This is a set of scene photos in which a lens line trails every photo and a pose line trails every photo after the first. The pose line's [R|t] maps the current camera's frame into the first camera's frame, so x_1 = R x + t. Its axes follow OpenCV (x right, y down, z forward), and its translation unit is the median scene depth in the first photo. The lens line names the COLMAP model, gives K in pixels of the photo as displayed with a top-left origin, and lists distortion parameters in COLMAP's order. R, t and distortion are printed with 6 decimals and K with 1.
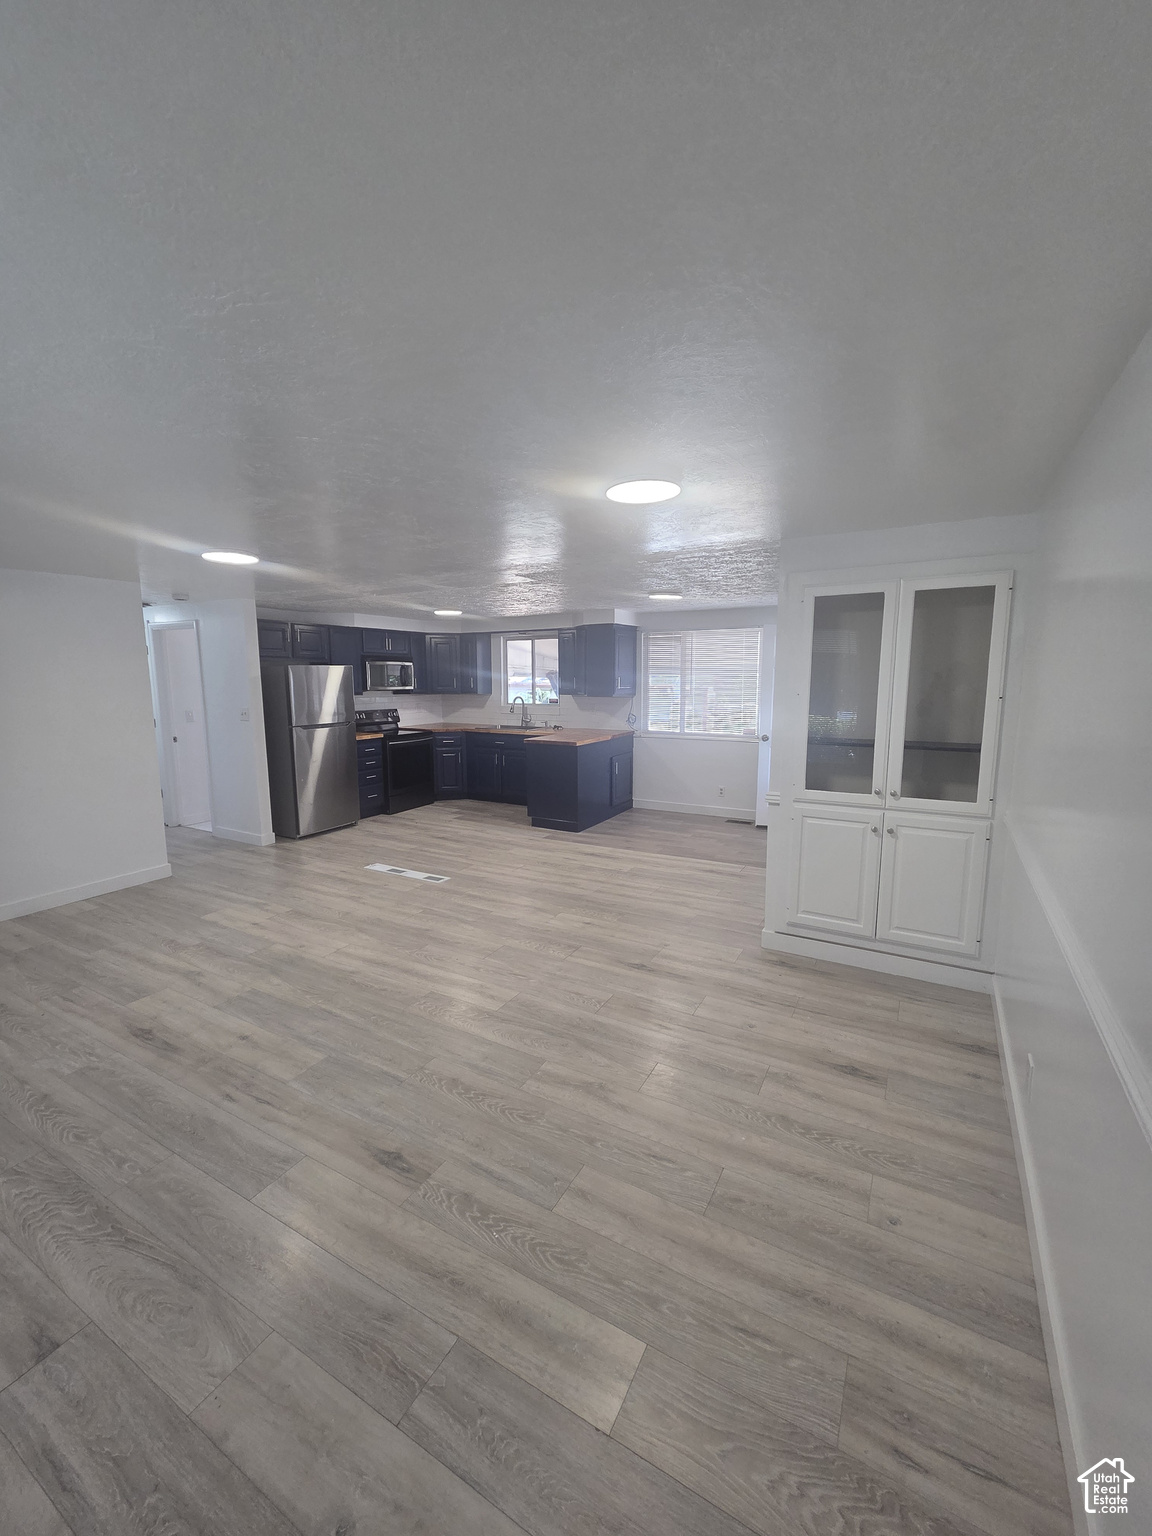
lens RADIAL K [[627.4, 0, 572.3], [0, 627.4, 762.7], [0, 0, 1]] dist [0.000190, -0.000744]
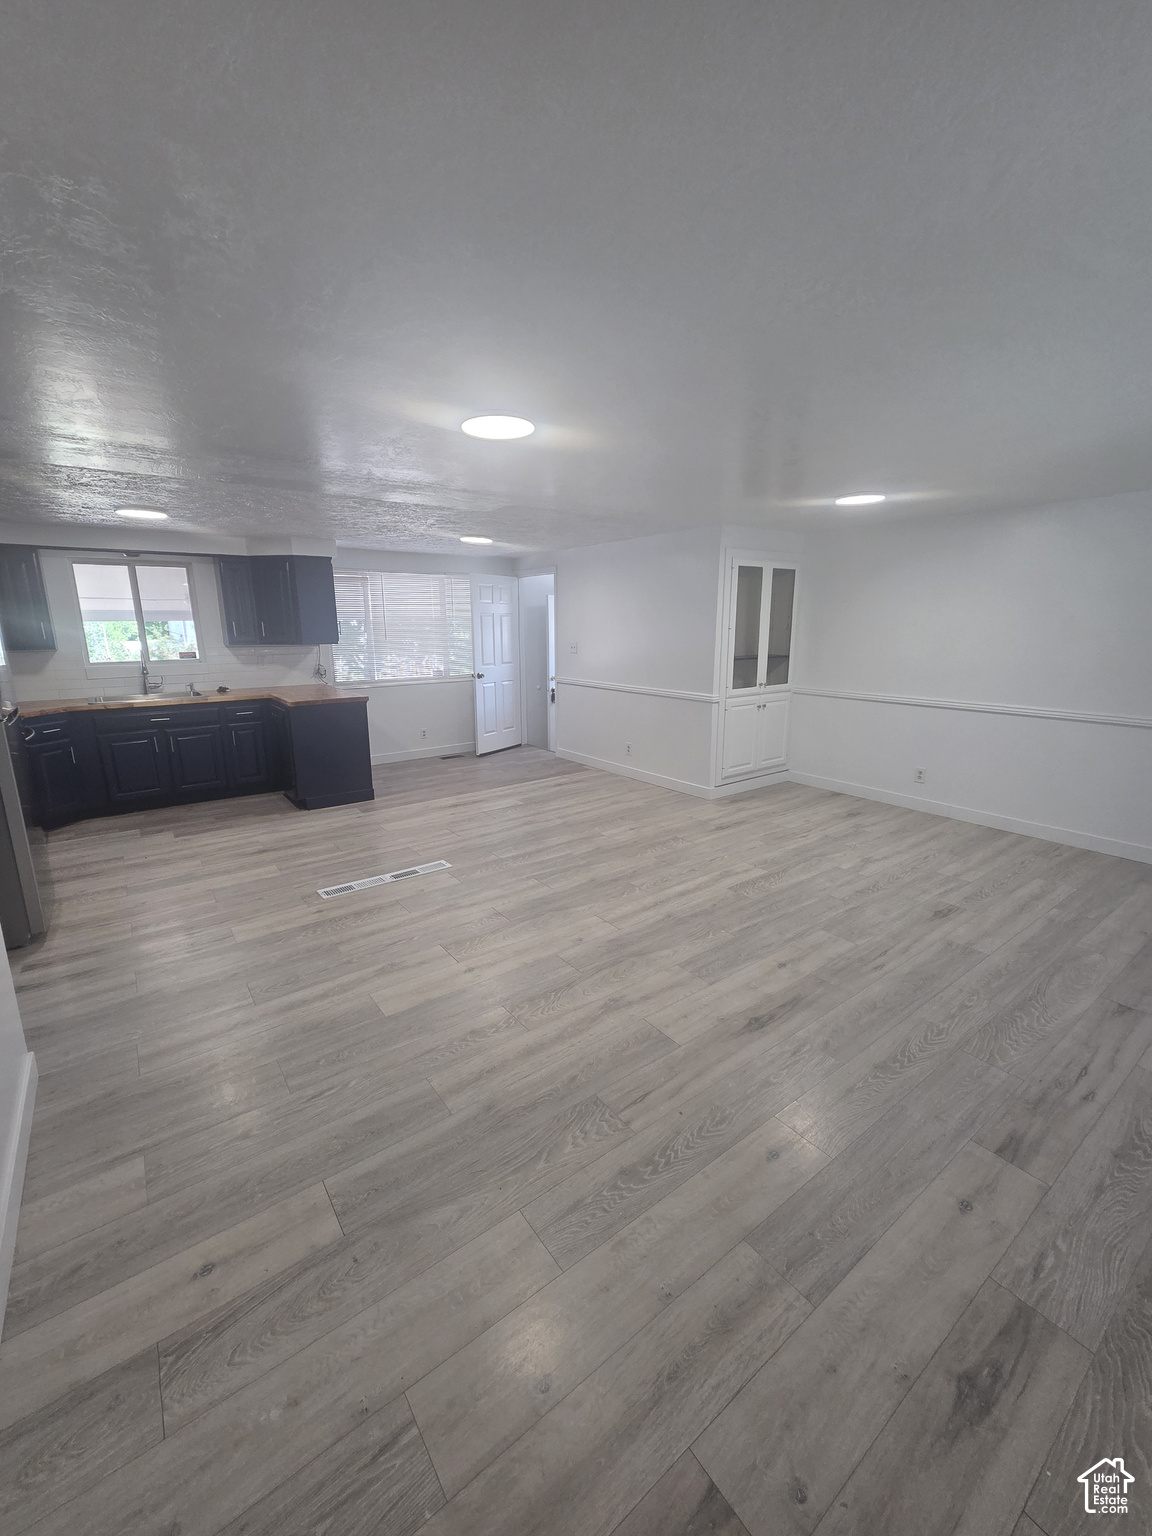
lens RADIAL K [[627.4, 0, 575.1], [0, 627.4, 770.6], [0, 0, 1]] dist [0.000190, -0.000744]
pose [[0.406656, -0.209105, 0.889329, -0.790715], [0.130992, 0.976741, 0.169760, -0.049558], [-0.904142, 0.047461, 0.424588, 0.446464]]
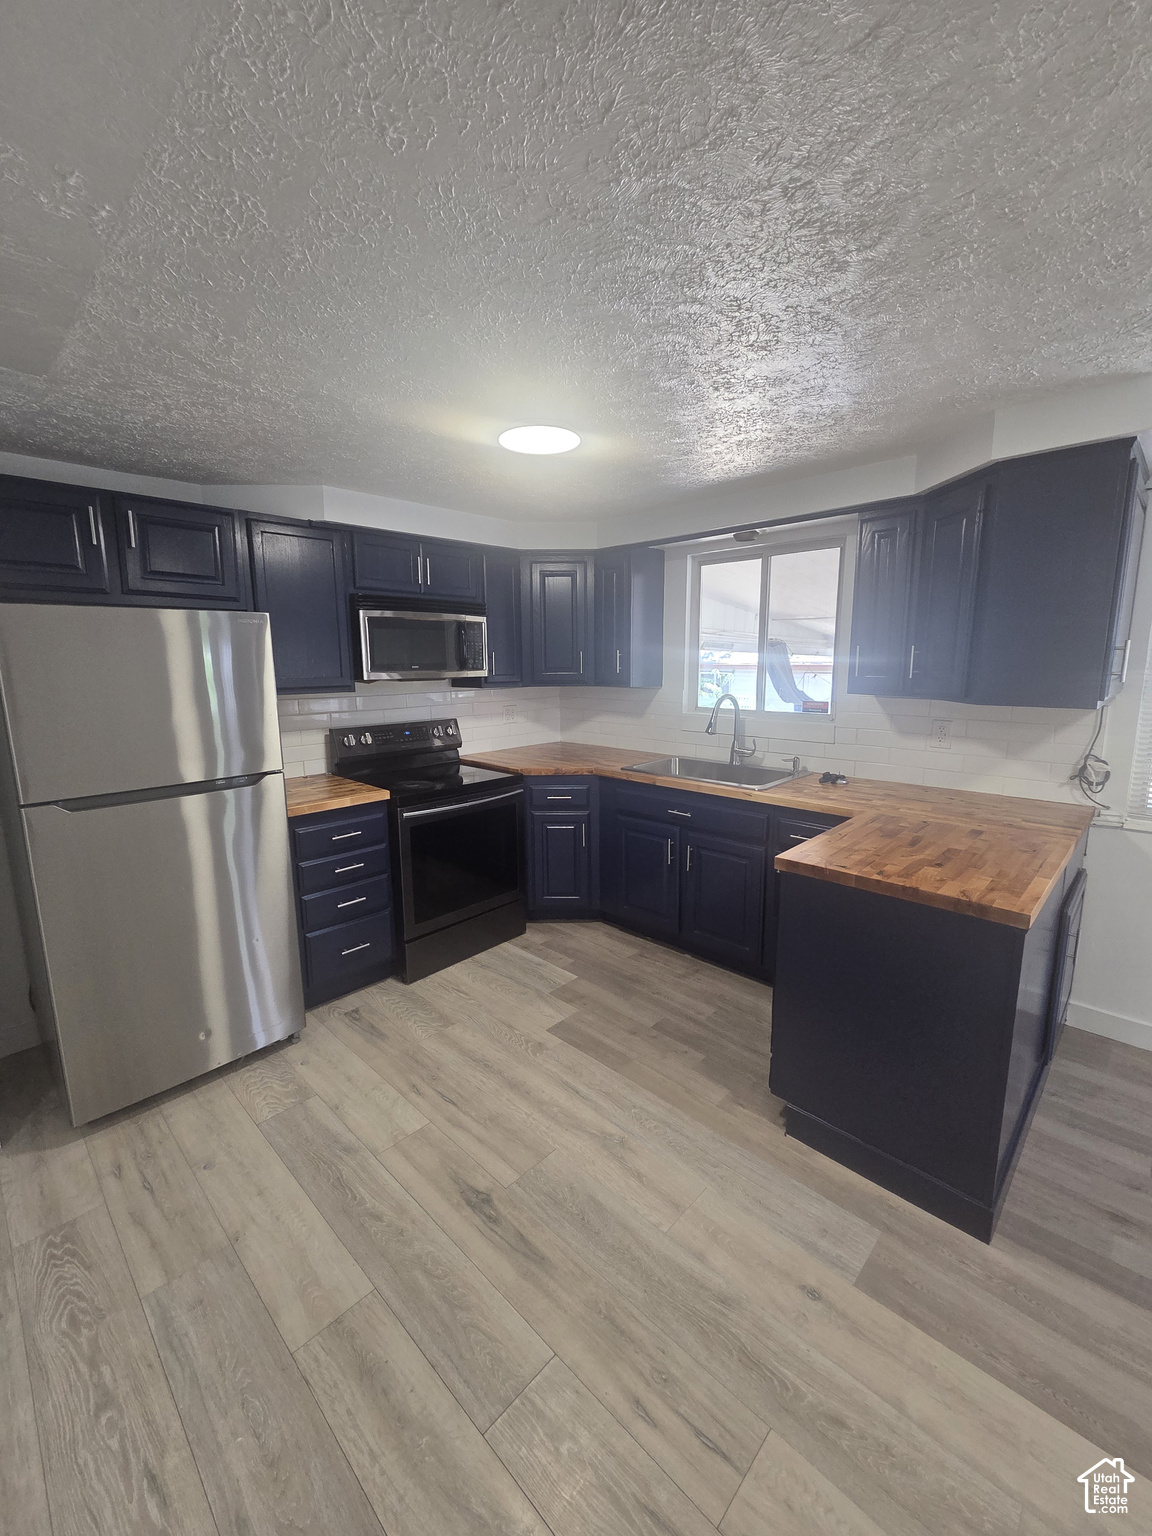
lens RADIAL K [[627.4, 0, 576.1], [0, 627.4, 765.5], [0, 0, 1]] dist [0.000190, -0.000744]
pose [[0.969167, 0.038432, -0.243389, -0.120556], [-0.029345, 0.998734, 0.040853, -0.110340], [0.244651, -0.032451, 0.969068, 0.866049]]
